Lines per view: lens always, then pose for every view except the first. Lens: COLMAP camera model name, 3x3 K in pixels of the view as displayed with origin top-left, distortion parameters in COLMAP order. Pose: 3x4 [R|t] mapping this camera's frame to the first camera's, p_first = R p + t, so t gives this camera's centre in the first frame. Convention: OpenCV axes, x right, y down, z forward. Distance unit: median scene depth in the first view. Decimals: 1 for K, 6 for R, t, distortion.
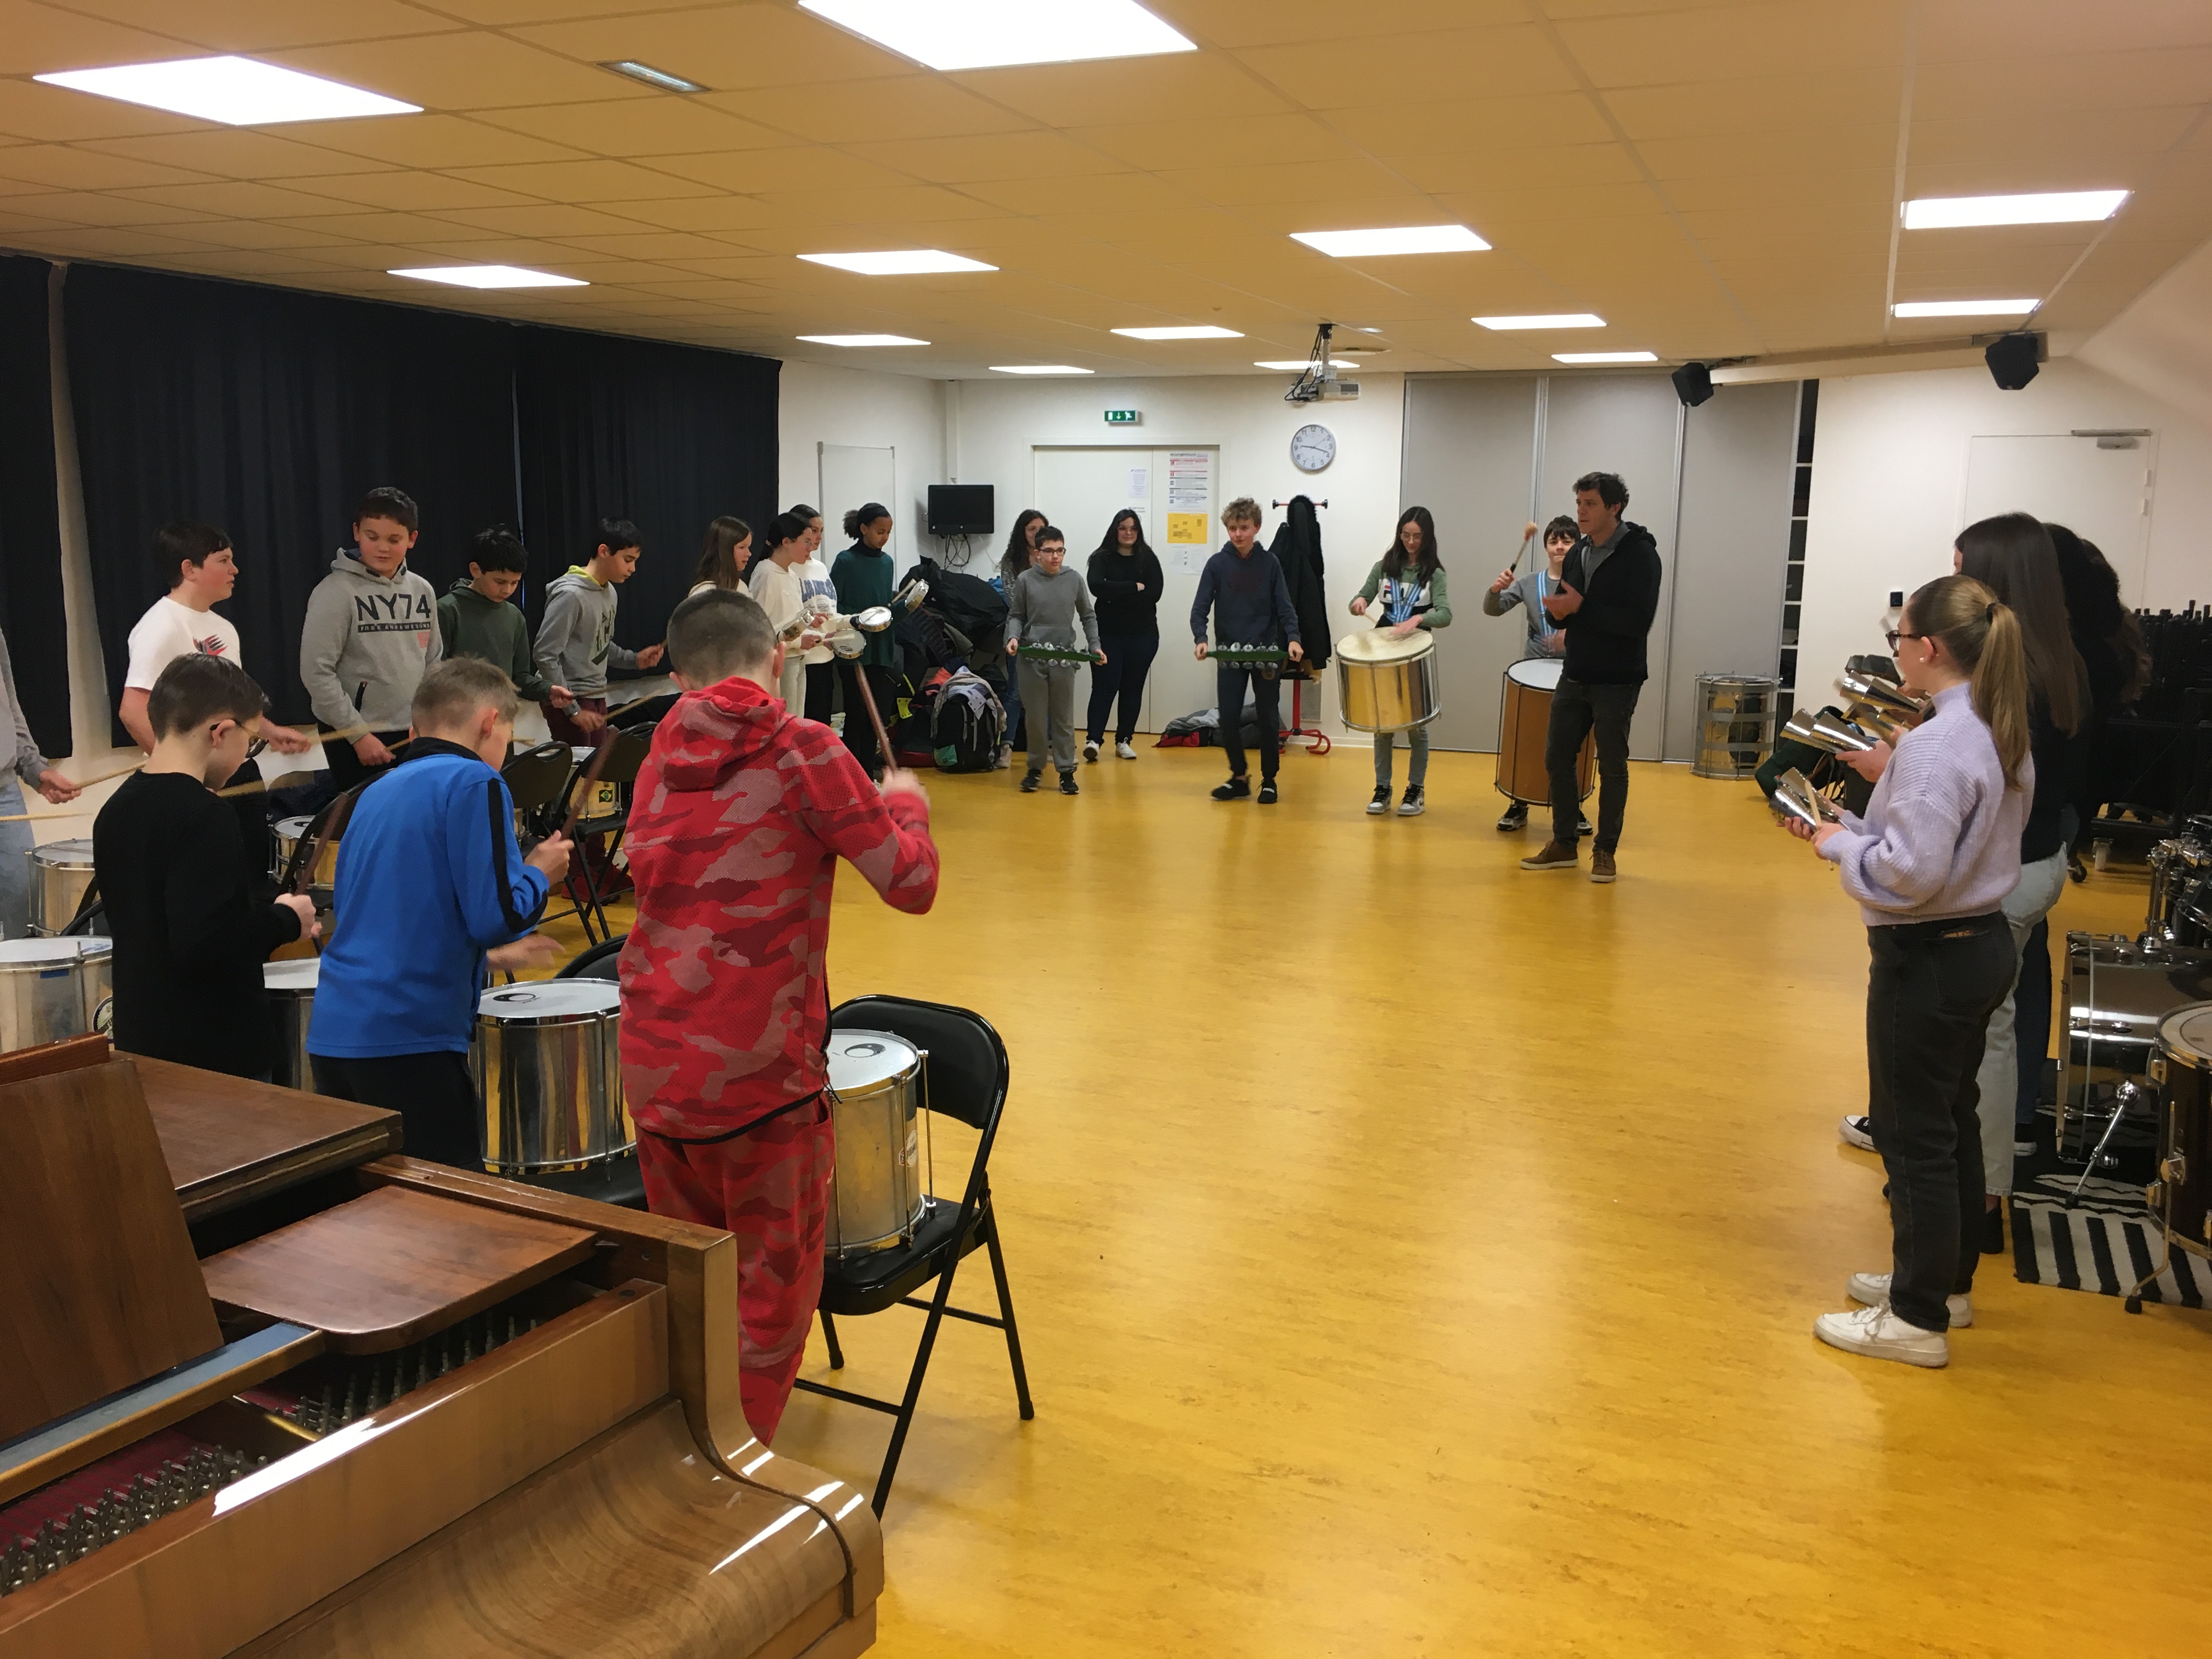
lens RADIAL K [[2031.6, 0, 1106.0], [0, 2031.6, 829.5], [0, 0, 1]] dist [0.006489, -0.007217]
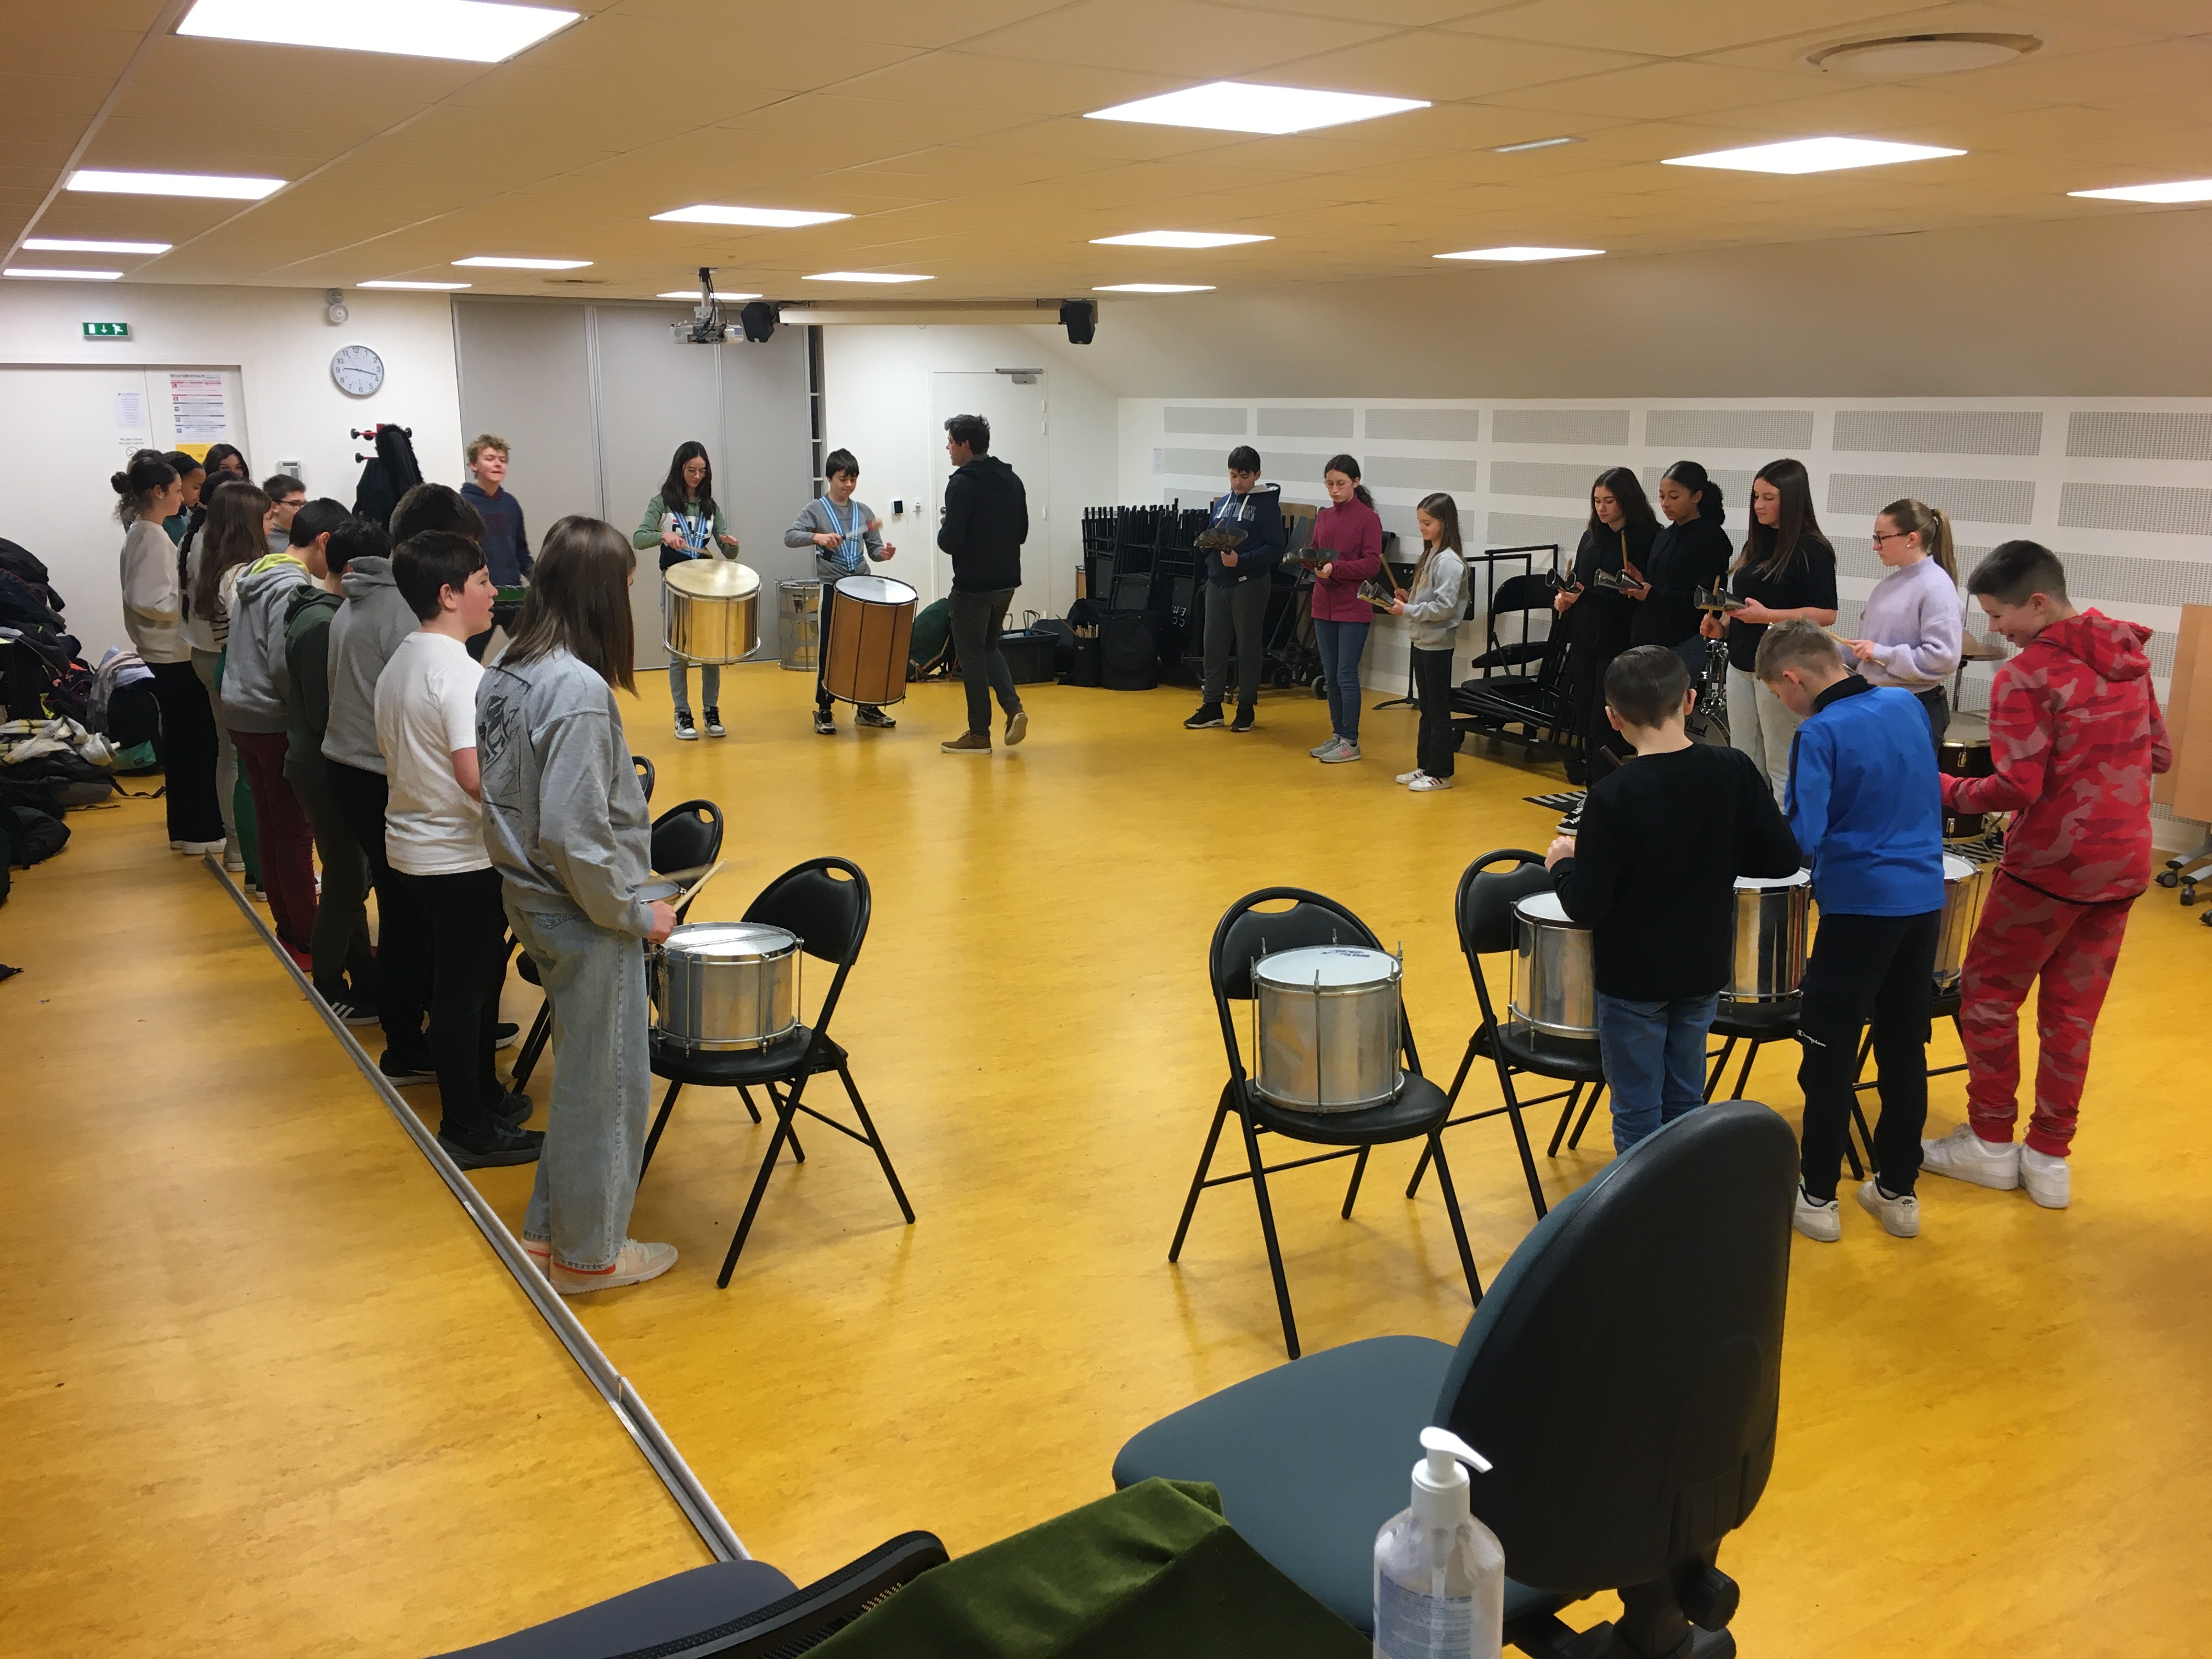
lens RADIAL K [[2031.6, 0, 1106.0], [0, 2031.6, 829.5], [0, 0, 1]] dist [0.006489, -0.007217]
pose [[0.538682, -0.180847, 0.822871, -0.603513], [0.128829, 0.982885, 0.131679, -0.069974], [-0.832601, 0.035077, 0.552761, 0.241372]]
